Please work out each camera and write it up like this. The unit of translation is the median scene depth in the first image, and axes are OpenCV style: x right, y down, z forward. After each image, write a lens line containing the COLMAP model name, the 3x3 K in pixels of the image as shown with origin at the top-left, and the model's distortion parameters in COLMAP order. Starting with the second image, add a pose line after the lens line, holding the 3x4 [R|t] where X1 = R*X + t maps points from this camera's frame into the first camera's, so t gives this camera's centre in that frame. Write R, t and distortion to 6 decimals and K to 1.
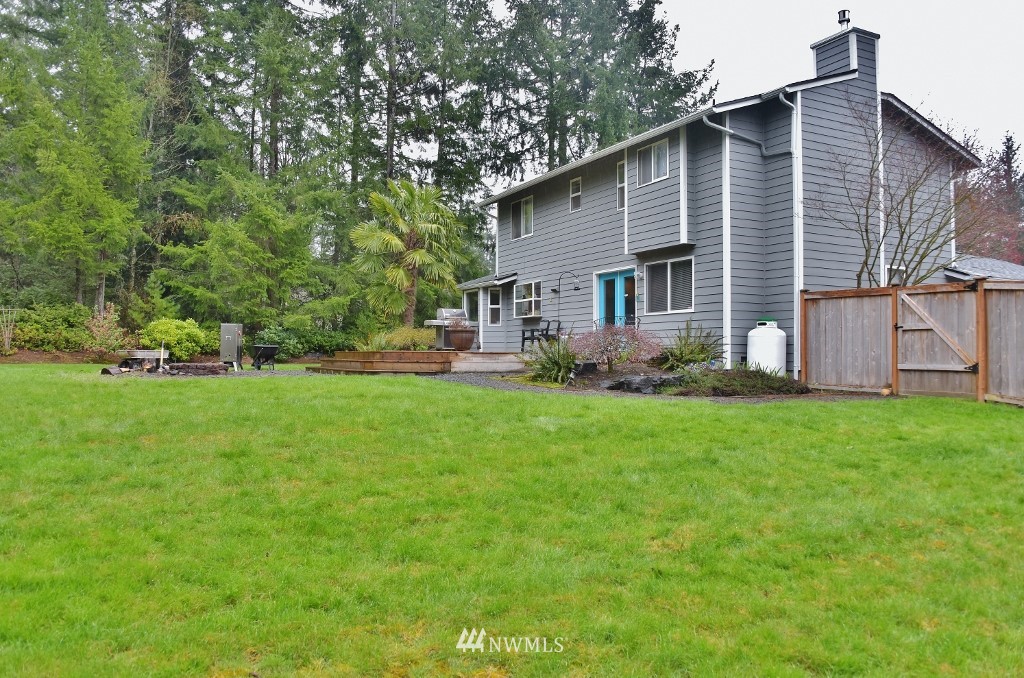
lens RADIAL K [[806.7, 0, 511.1], [0, 806.7, 340.7], [0, 0, 1]] dist [-0.109114, 0.003684]
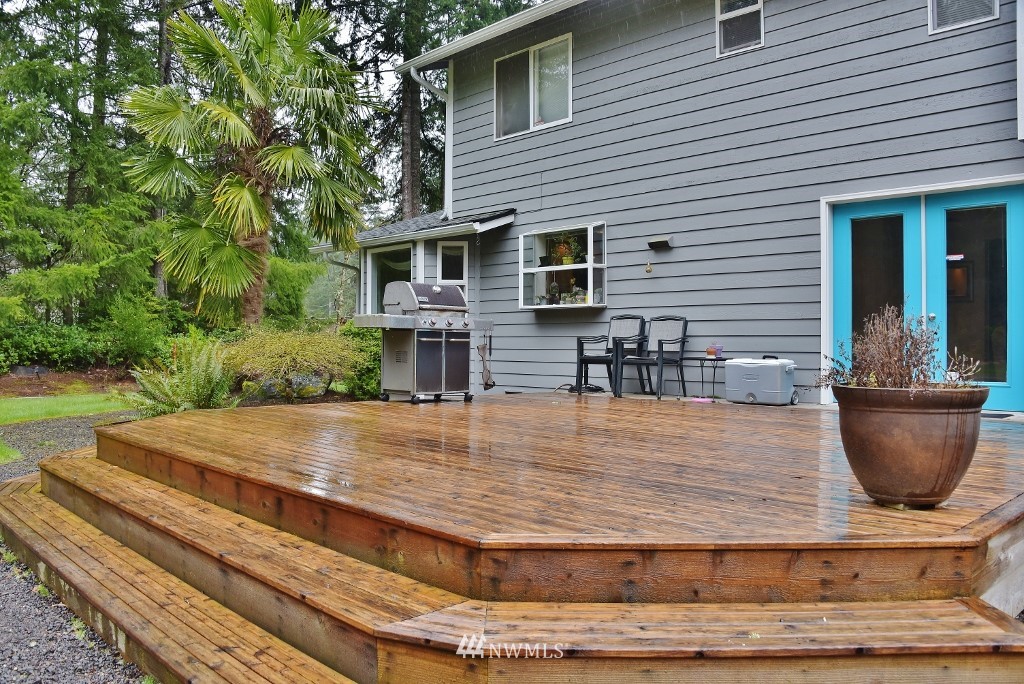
lens RADIAL K [[806.7, 0, 513.9], [0, 806.7, 346.2], [0, 0, 1]] dist [-0.109114, 0.003684]
pose [[0.951785, -0.002904, 0.306753, -0.127961], [-0.004588, 0.999709, 0.023698, -0.016842], [-0.306733, -0.023963, 0.951494, 0.546367]]
